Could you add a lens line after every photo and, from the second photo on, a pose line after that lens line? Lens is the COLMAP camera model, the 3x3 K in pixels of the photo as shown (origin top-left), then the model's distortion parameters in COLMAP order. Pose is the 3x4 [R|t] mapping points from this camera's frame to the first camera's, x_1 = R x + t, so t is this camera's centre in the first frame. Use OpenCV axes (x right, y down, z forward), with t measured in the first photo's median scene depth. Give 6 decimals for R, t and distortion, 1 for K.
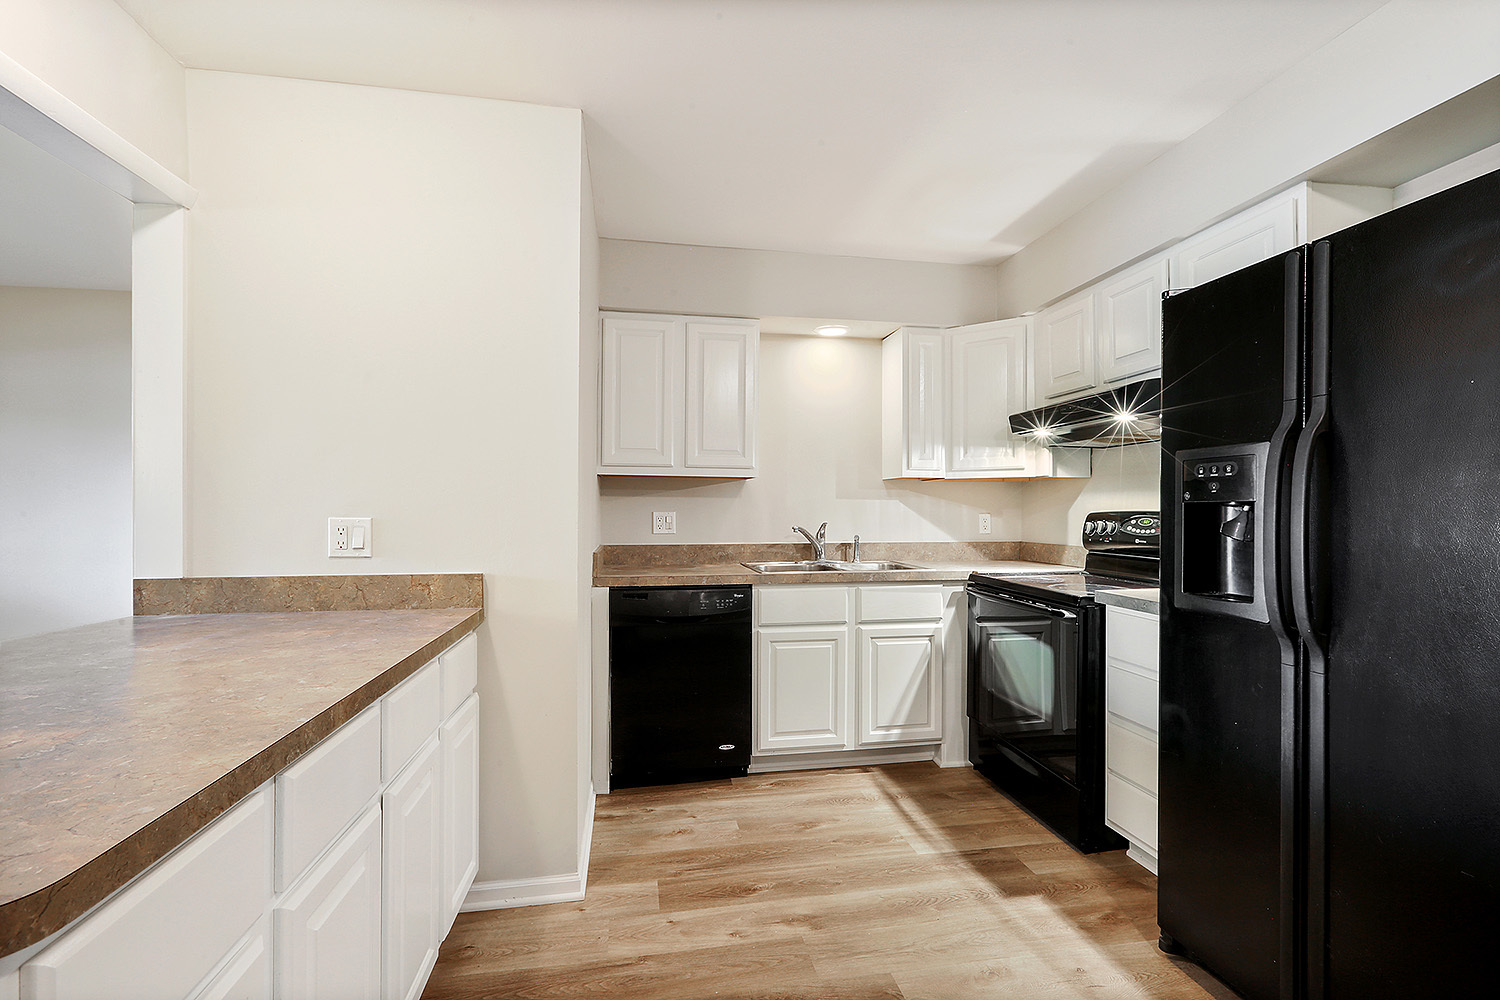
lens RADIAL K [[680.4, 0, 750.6], [0, 680.4, 509.5], [0, 0, 1]] dist [-0.002346, 0.000123]
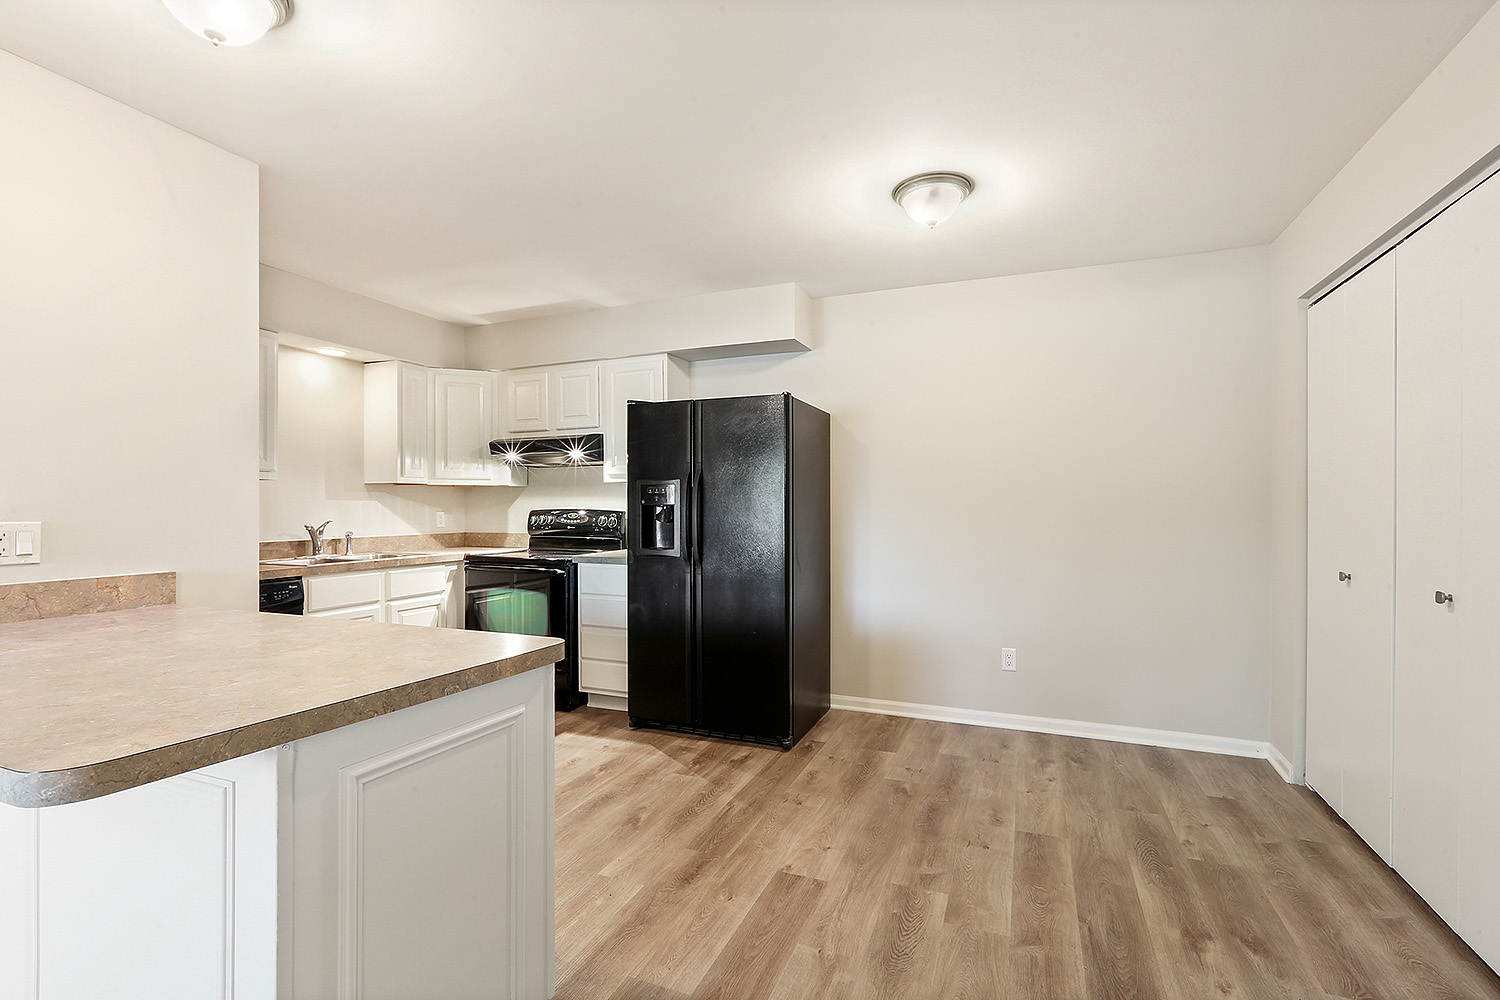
lens RADIAL K [[680.4, 0, 750.6], [0, 680.4, 509.5], [0, 0, 1]] dist [-0.002346, 0.000123]
pose [[0.530801, -0.007232, 0.847465, -0.544991], [0.003657, 0.999974, 0.006243, -0.004688], [-0.847488, -0.000215, 0.530814, -0.221837]]
